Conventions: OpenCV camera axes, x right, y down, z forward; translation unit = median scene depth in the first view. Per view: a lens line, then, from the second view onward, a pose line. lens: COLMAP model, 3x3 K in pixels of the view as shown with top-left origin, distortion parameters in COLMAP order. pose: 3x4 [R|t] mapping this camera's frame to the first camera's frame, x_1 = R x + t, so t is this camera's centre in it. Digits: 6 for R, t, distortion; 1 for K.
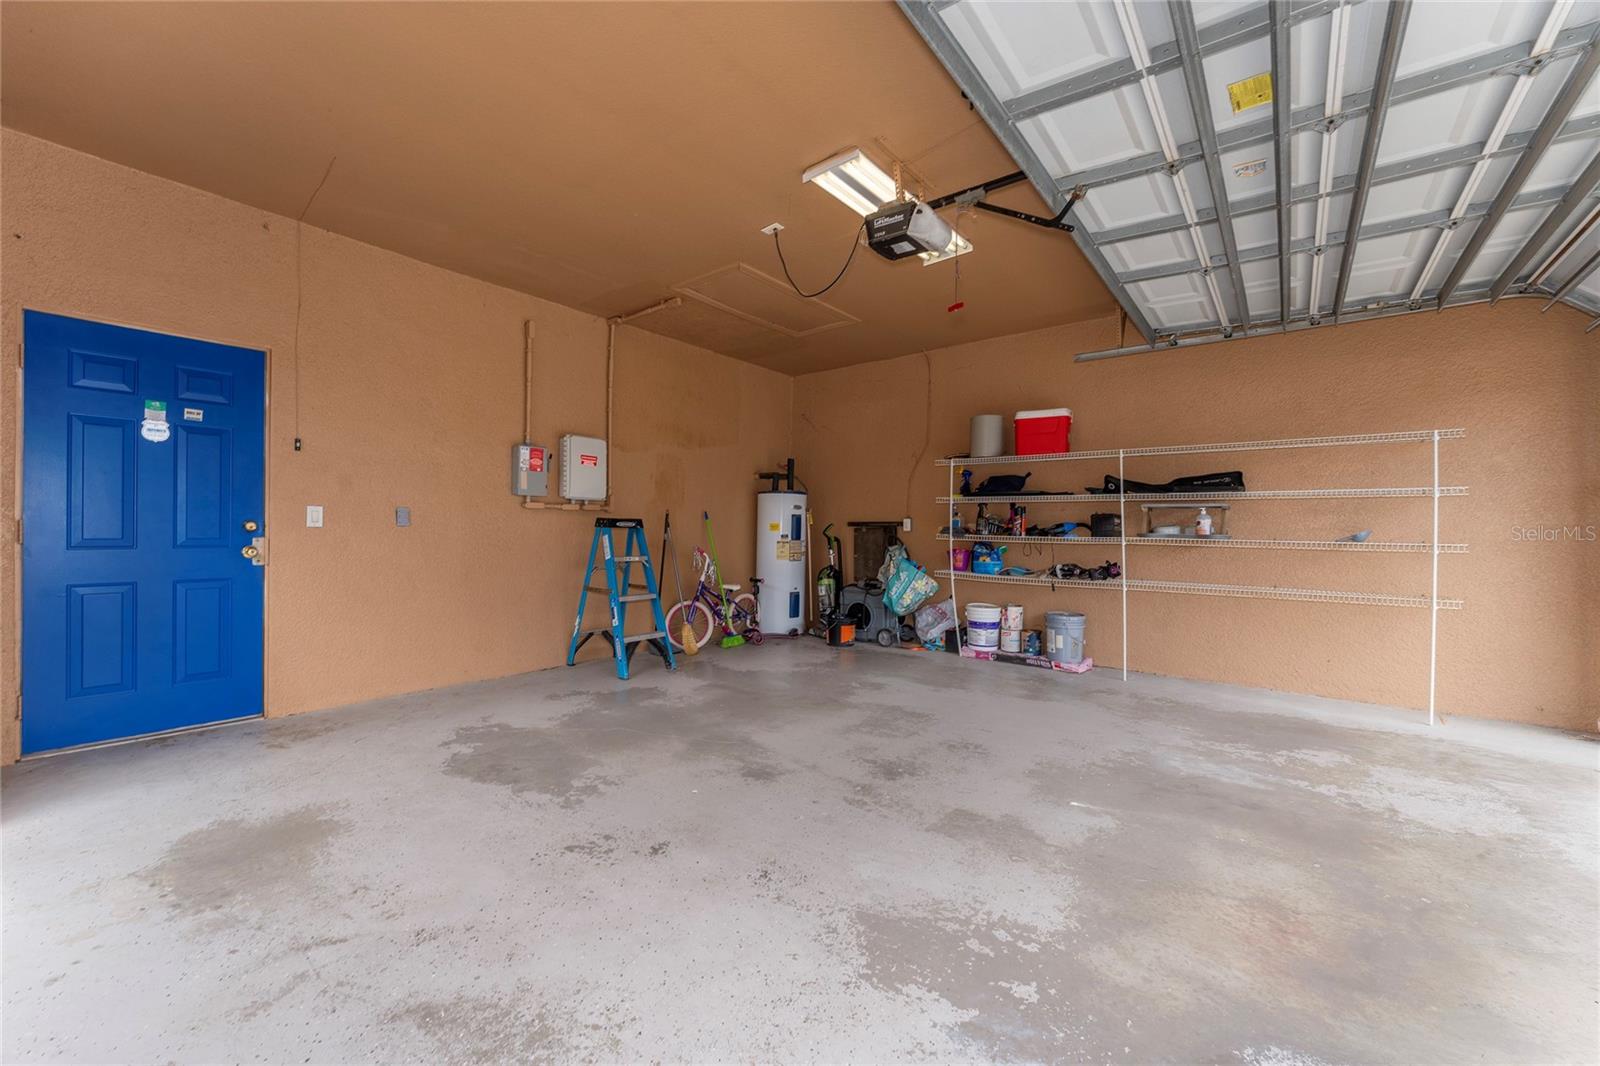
lens RADIAL K [[631.8, 0, 800.0], [0, 631.8, 533.0], [0, 0, 1]] dist [-0.001261, 0.000500]
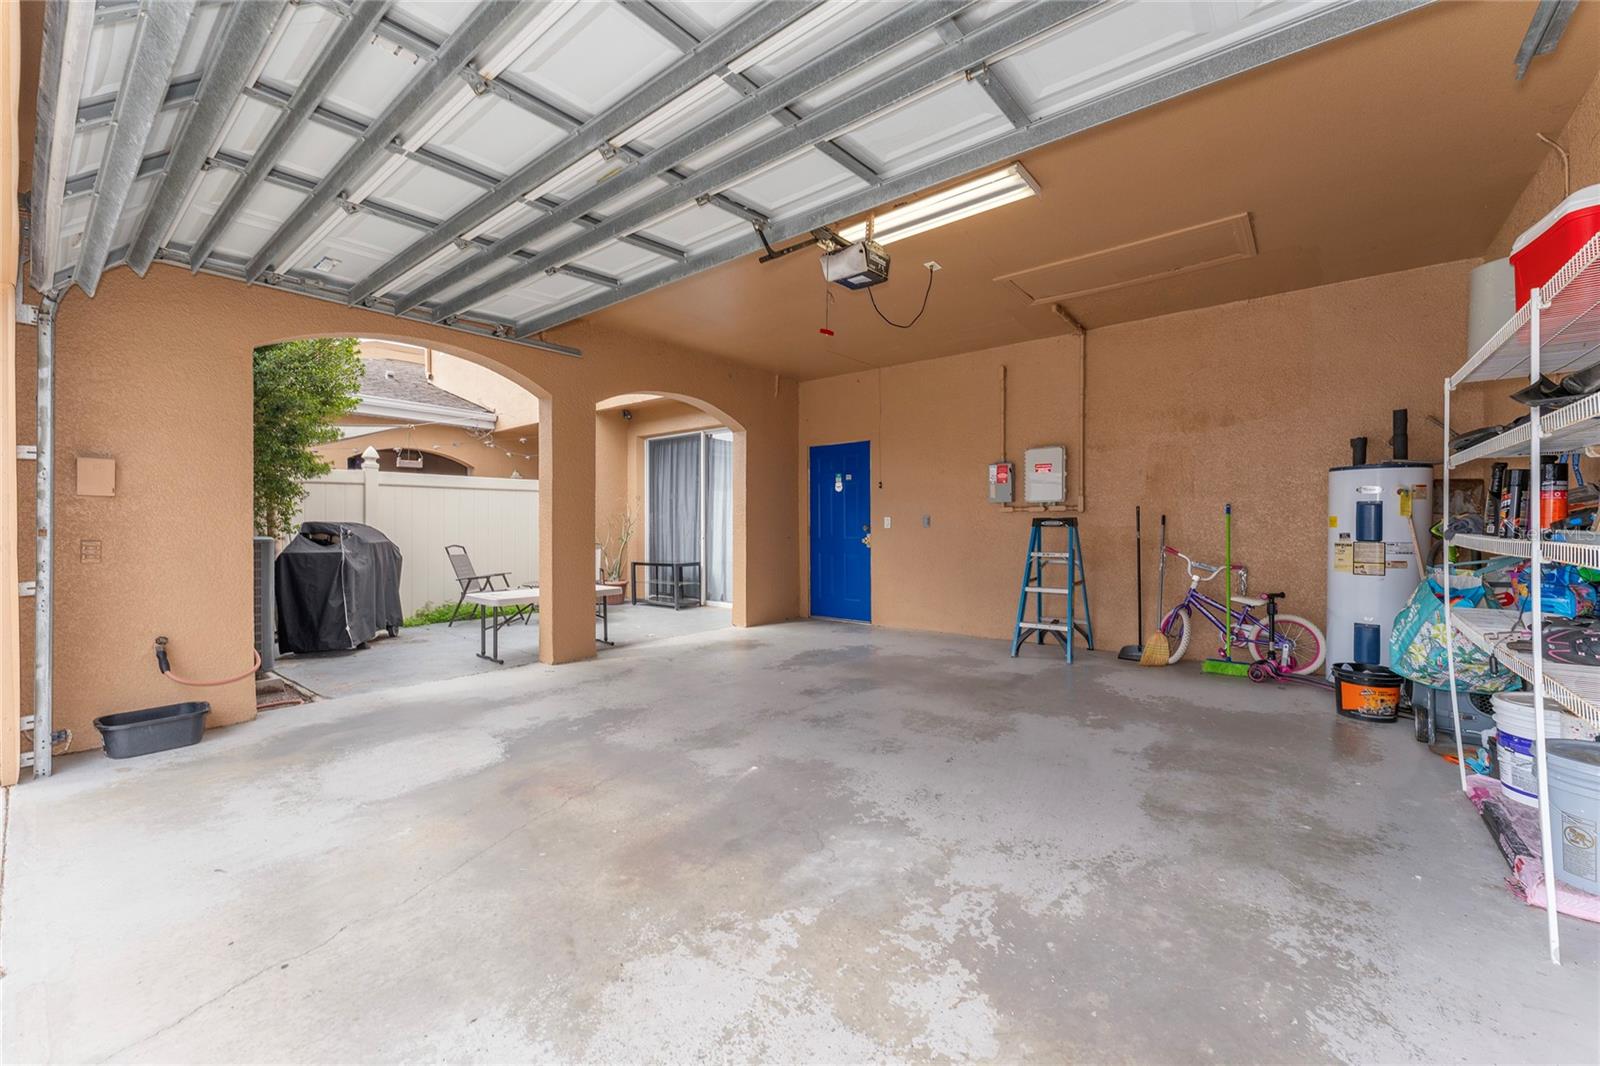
lens RADIAL K [[631.8, 0, 800.0], [0, 631.8, 533.0], [0, 0, 1]] dist [-0.001261, 0.000500]
pose [[-0.011871, 0.001079, -0.999929, 1.278575], [0.000874, 0.999999, 0.001069, 0.002526], [0.999929, -0.000862, -0.011872, 0.890731]]
